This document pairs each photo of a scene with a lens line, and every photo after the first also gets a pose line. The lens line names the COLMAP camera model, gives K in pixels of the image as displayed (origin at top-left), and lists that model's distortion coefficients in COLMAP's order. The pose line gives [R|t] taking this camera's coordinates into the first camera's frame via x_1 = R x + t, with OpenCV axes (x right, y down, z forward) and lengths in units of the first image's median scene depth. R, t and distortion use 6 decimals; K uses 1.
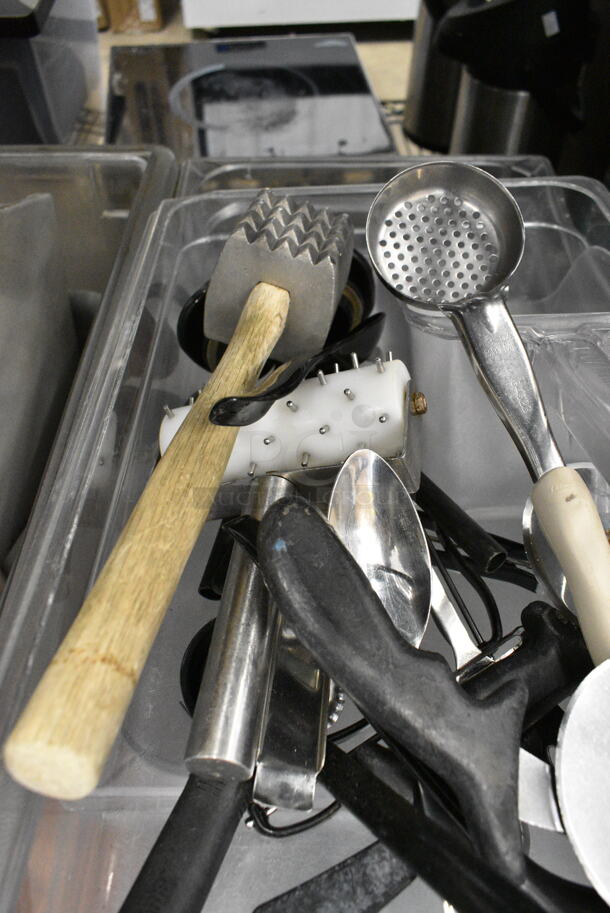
lens RADIAL K [[683.9, 0, 301.7], [0, 683.9, 460.4], [0, 0, 1]] dist [-0.007691, -0.005472]
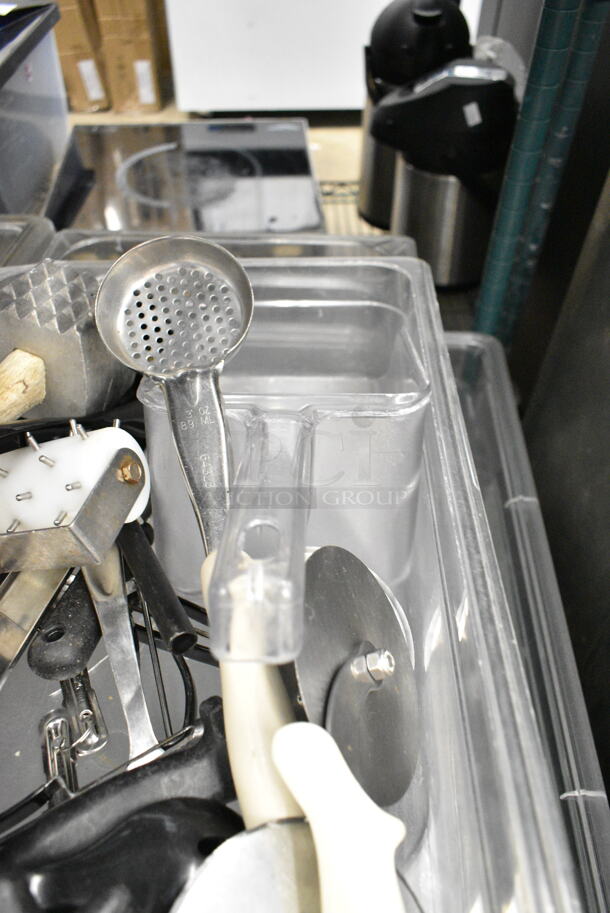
lens RADIAL K [[683.9, 0, 306.3], [0, 683.9, 471.2], [0, 0, 1]] dist [-0.007691, -0.005472]
pose [[0.999420, 0.032859, -0.008980, 0.121757], [-0.033496, 0.995941, -0.083544, -0.003913], [0.006198, 0.083796, 0.996464, 0.006324]]
